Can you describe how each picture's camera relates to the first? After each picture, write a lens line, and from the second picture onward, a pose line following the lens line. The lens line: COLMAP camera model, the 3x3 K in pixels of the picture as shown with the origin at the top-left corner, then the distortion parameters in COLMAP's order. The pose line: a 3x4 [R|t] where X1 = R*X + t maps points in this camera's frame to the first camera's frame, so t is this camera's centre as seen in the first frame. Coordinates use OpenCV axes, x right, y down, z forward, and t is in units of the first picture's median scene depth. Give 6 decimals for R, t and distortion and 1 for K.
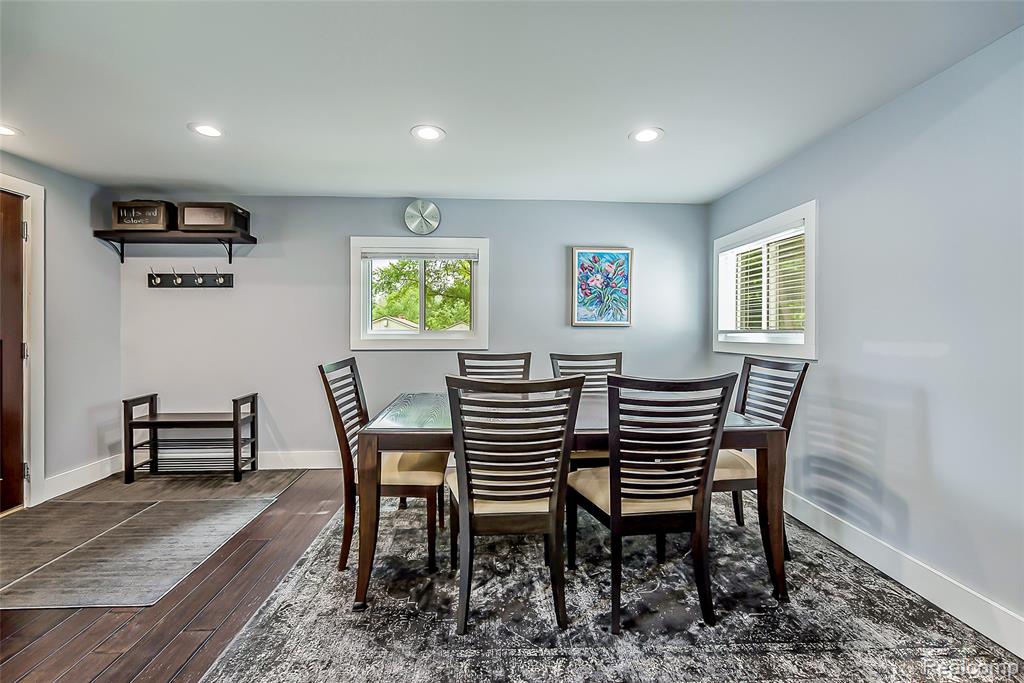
lens RADIAL K [[441.3, 0, 504.7], [0, 441.3, 335.6], [0, 0, 1]] dist [-0.010534, 0.000076]
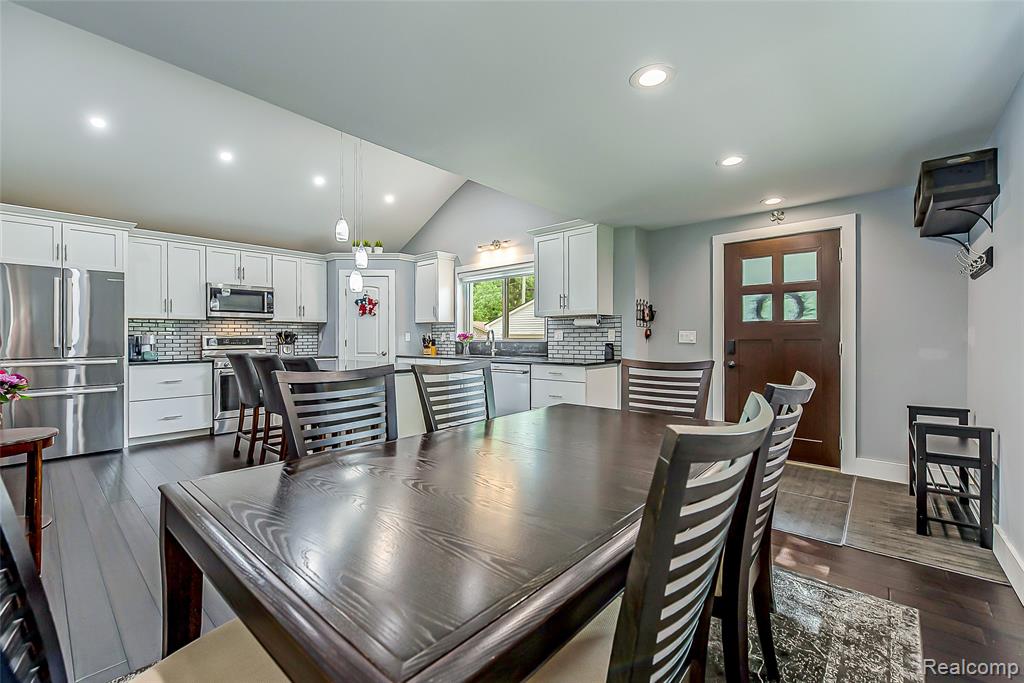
lens RADIAL K [[441.3, 0, 511.2], [0, 441.3, 337.0], [0, 0, 1]] dist [-0.010534, 0.000076]
pose [[-0.711489, -0.001909, -0.702694, 0.397308], [-0.004344, 0.999989, 0.001682, 0.000577], [0.702683, 0.004249, -0.711490, 1.023983]]
